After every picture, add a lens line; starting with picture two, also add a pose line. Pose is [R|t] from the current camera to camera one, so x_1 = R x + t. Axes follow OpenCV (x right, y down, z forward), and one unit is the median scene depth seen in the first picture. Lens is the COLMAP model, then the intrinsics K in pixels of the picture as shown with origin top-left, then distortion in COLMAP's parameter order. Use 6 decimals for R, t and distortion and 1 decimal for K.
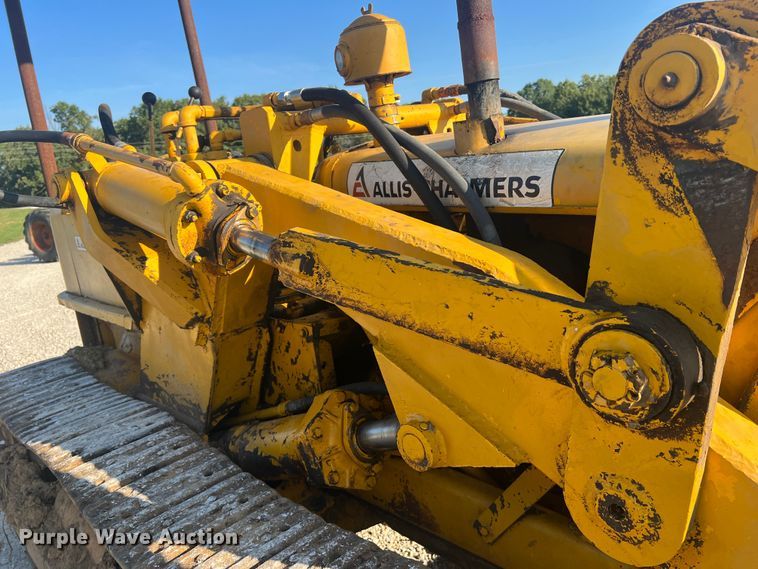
lens RADIAL K [[578.5, 0, 374.8], [0, 578.5, 283.8], [0, 0, 1]] dist [0.050917, -0.059051]
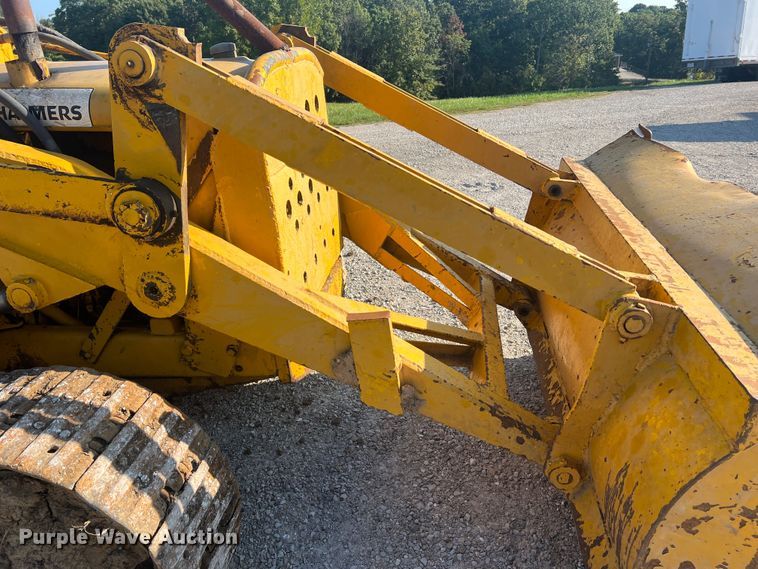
lens RADIAL K [[574.0, 0, 387.9], [0, 574.0, 286.3], [0, 0, 1]] dist [0.047734, -0.058106]
pose [[0.764580, -0.184738, 0.617487, -0.121257], [0.095628, 0.979954, 0.174772, 0.087090], [-0.637395, -0.074578, 0.766919, -0.690092]]
